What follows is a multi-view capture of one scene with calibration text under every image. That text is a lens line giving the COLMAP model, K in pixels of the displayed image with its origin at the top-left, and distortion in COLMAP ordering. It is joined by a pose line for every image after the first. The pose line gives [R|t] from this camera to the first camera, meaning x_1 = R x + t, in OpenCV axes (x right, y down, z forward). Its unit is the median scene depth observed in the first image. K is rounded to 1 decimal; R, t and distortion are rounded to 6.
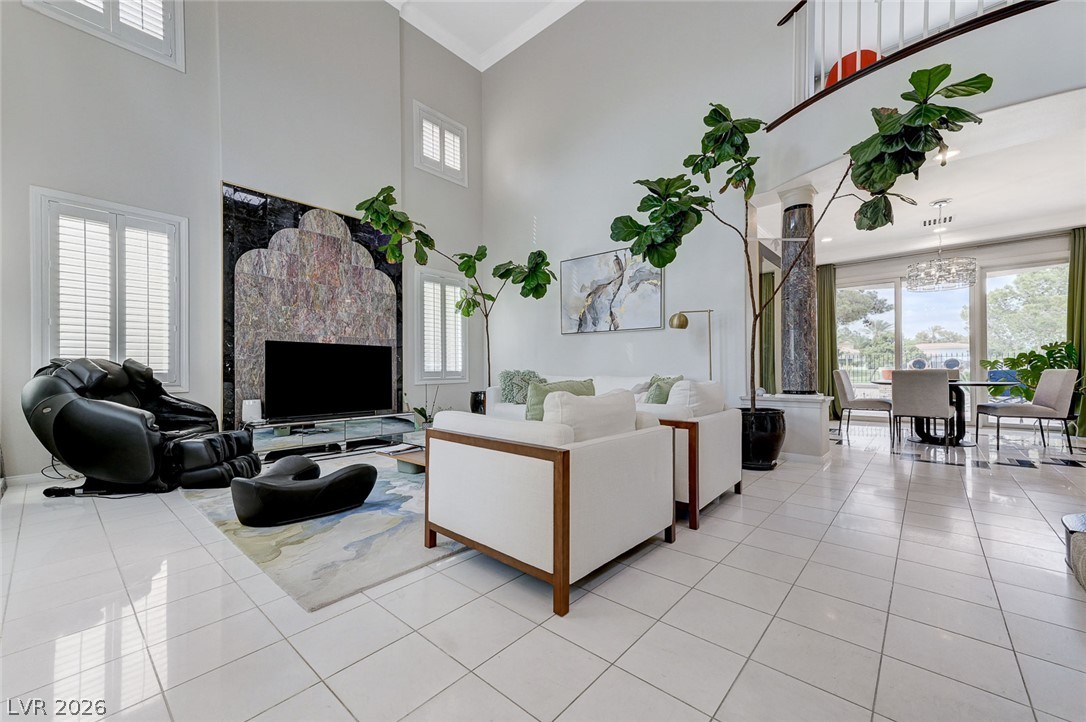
lens RADIAL K [[430.6, 0, 548.0], [0, 430.6, 366.4], [0, 0, 1]] dist [0.019439, 0.002248]
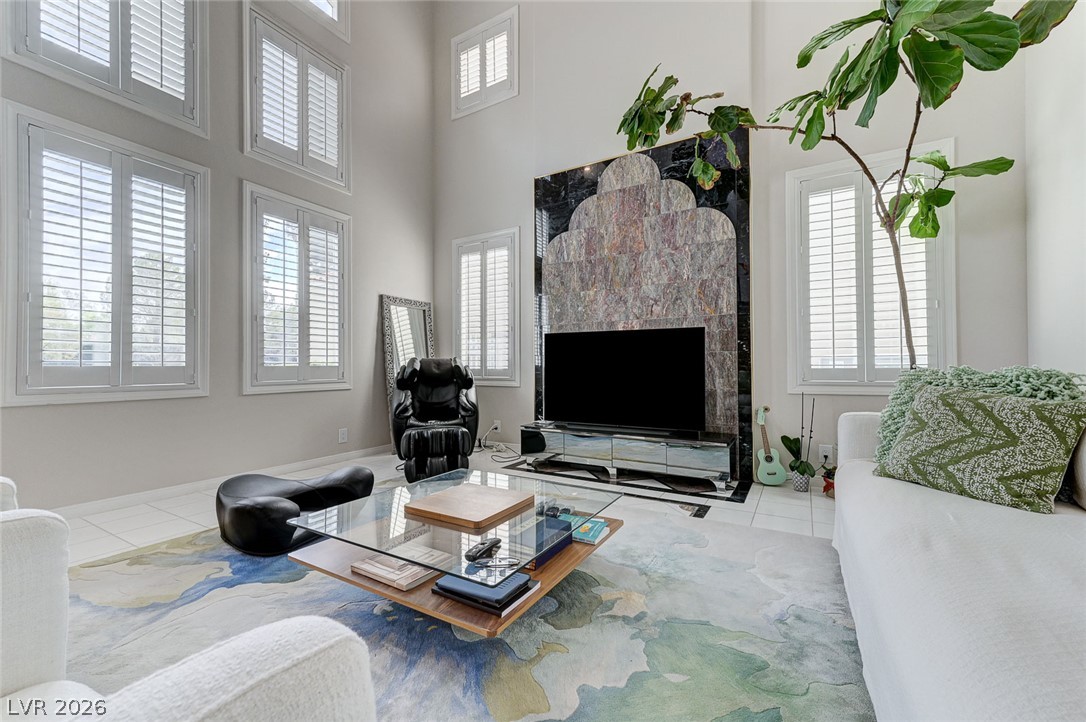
lens RADIAL K [[430.6, 0, 540.8], [0, 430.6, 358.9], [0, 0, 1]] dist [0.019439, 0.002248]
pose [[0.192620, -0.020175, -0.981066, 0.197972], [0.006287, 0.999793, -0.019325, 0.009452], [0.981253, -0.002446, 0.192707, 0.722778]]
